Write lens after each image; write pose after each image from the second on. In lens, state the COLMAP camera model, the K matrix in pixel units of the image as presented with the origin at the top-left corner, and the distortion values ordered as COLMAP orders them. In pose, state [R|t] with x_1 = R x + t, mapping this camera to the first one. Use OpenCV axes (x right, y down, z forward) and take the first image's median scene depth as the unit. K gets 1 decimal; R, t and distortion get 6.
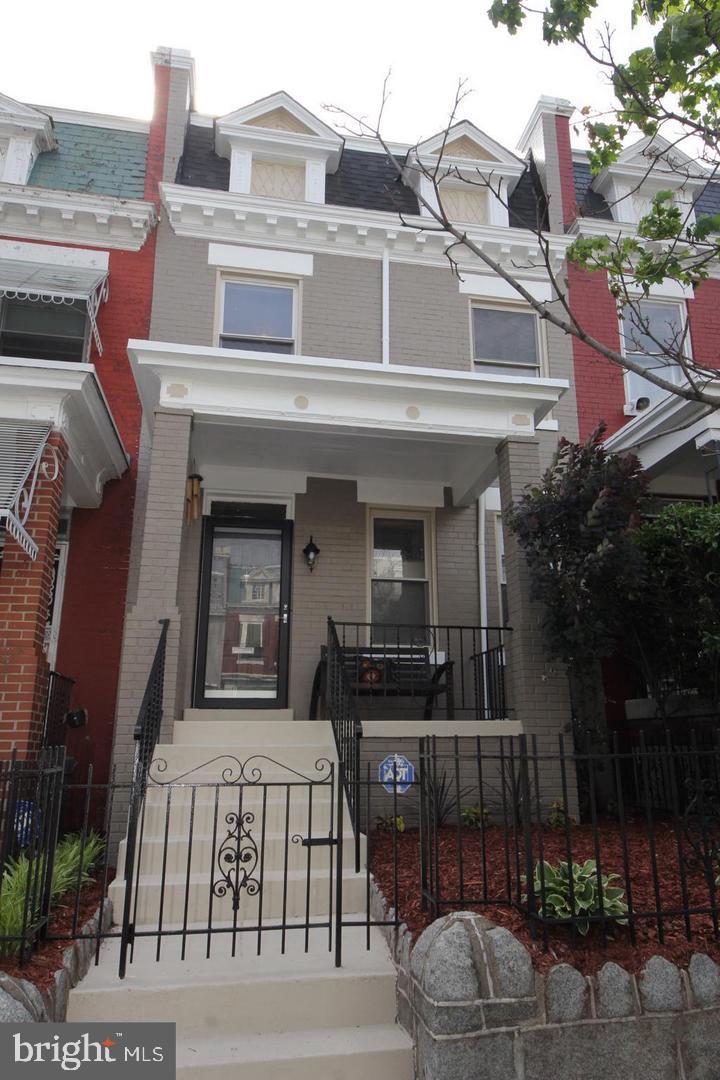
lens RADIAL K [[731.8, 0, 365.6], [0, 731.8, 540.7], [0, 0, 1]] dist [0.034064, -0.023499]
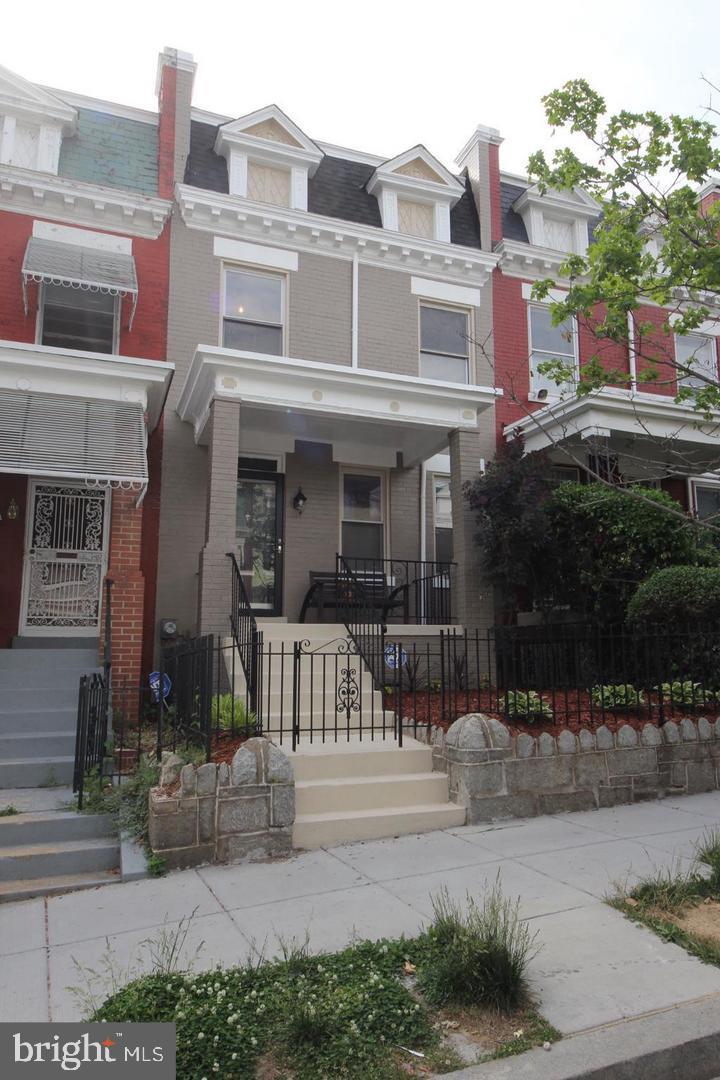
lens RADIAL K [[731.8, 0, 358.5], [0, 731.8, 537.9], [0, 0, 1]] dist [0.034064, -0.023499]
pose [[0.984411, 0.028839, 0.173505, -0.188206], [-0.047612, 0.993329, 0.105029, -0.056748], [-0.169319, -0.111652, 0.979216, -0.295051]]
